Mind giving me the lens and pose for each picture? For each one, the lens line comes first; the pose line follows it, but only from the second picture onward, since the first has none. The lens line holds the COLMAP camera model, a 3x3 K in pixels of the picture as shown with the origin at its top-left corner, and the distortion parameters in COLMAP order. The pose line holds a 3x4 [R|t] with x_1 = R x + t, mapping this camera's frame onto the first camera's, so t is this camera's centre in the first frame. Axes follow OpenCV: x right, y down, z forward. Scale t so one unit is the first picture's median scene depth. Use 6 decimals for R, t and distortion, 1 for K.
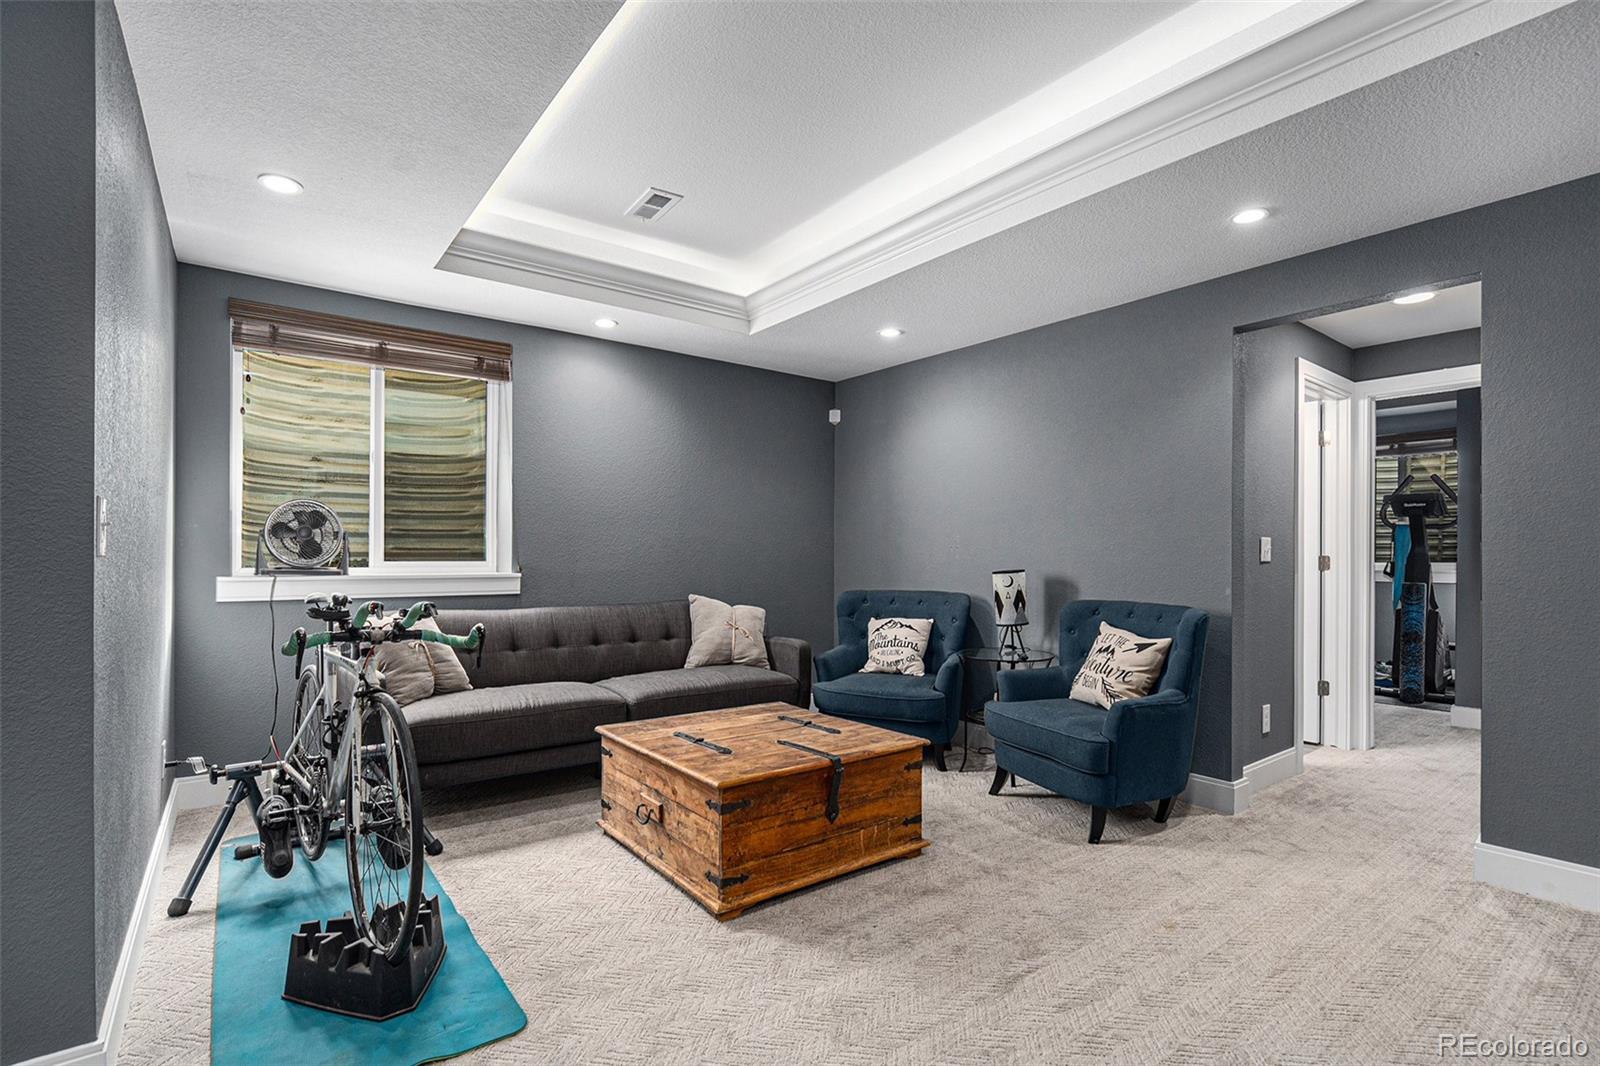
lens RADIAL K [[760.8, 0, 809.2], [0, 760.8, 558.9], [0, 0, 1]] dist [-0.020009, 0.000018]
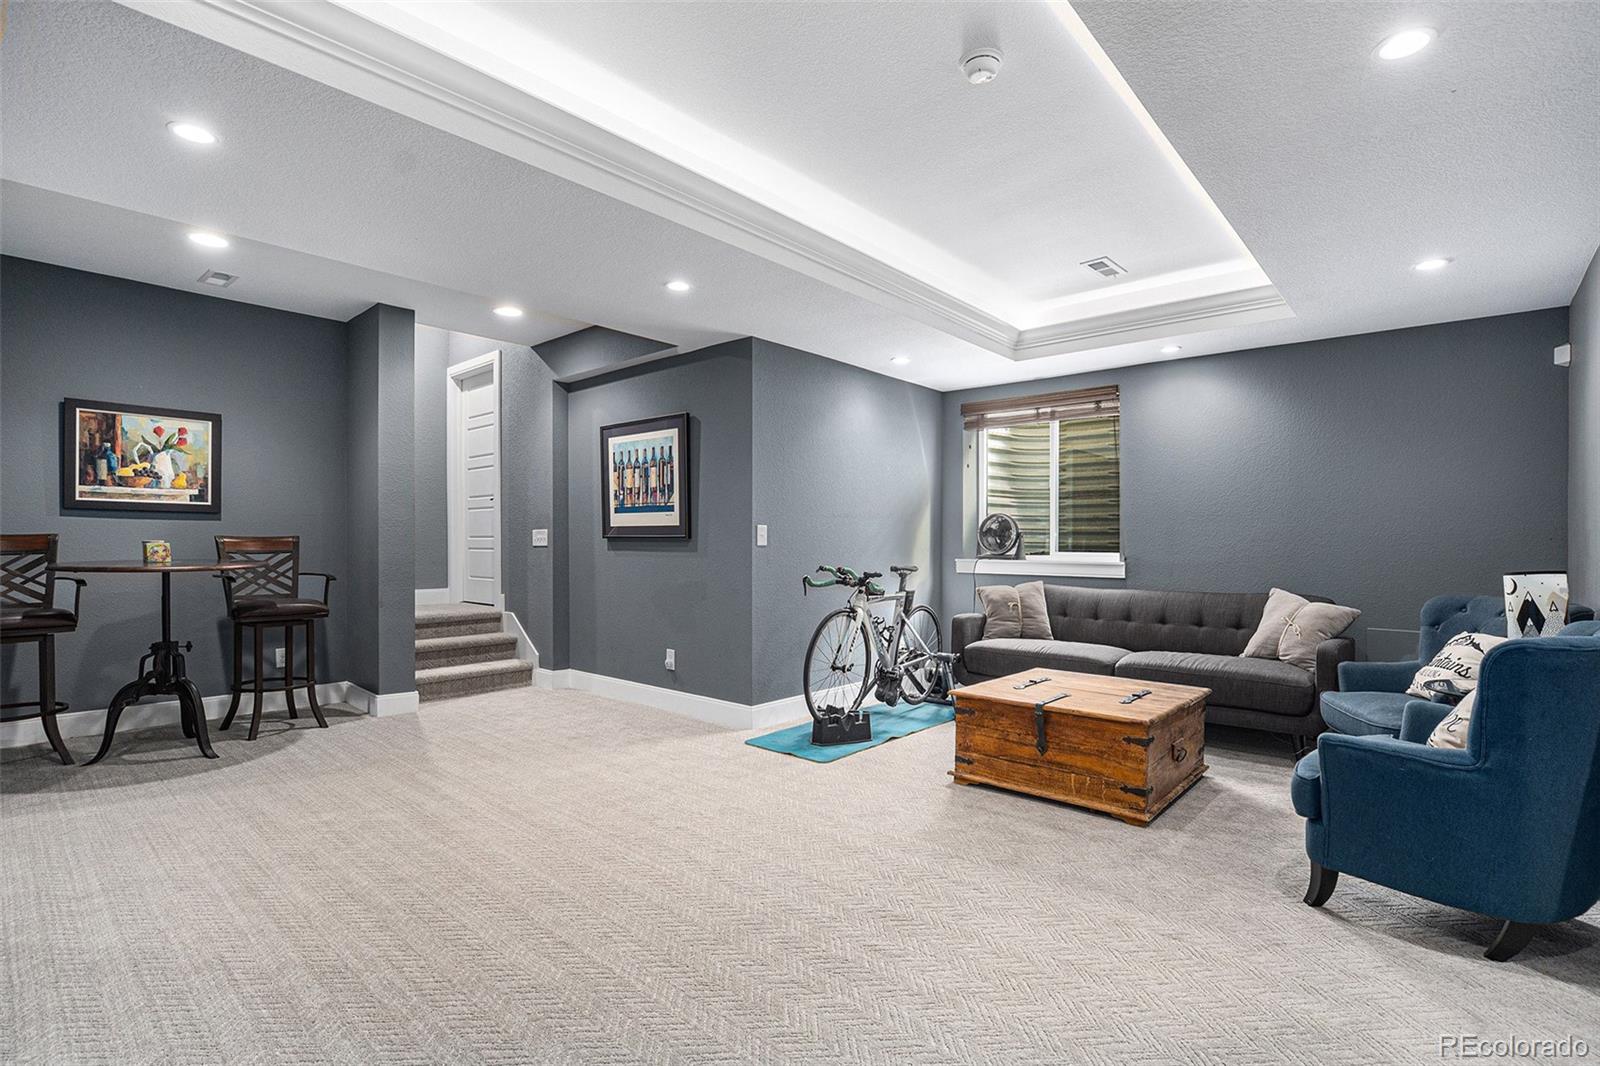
lens RADIAL K [[760.8, 0, 809.2], [0, 760.8, 558.9], [0, 0, 1]] dist [-0.020009, 0.000018]
pose [[0.190832, 0.015320, -0.981503, 0.920120], [-0.013062, 0.999829, 0.013066, 0.004706], [0.981536, 0.010327, 0.190999, 0.281486]]
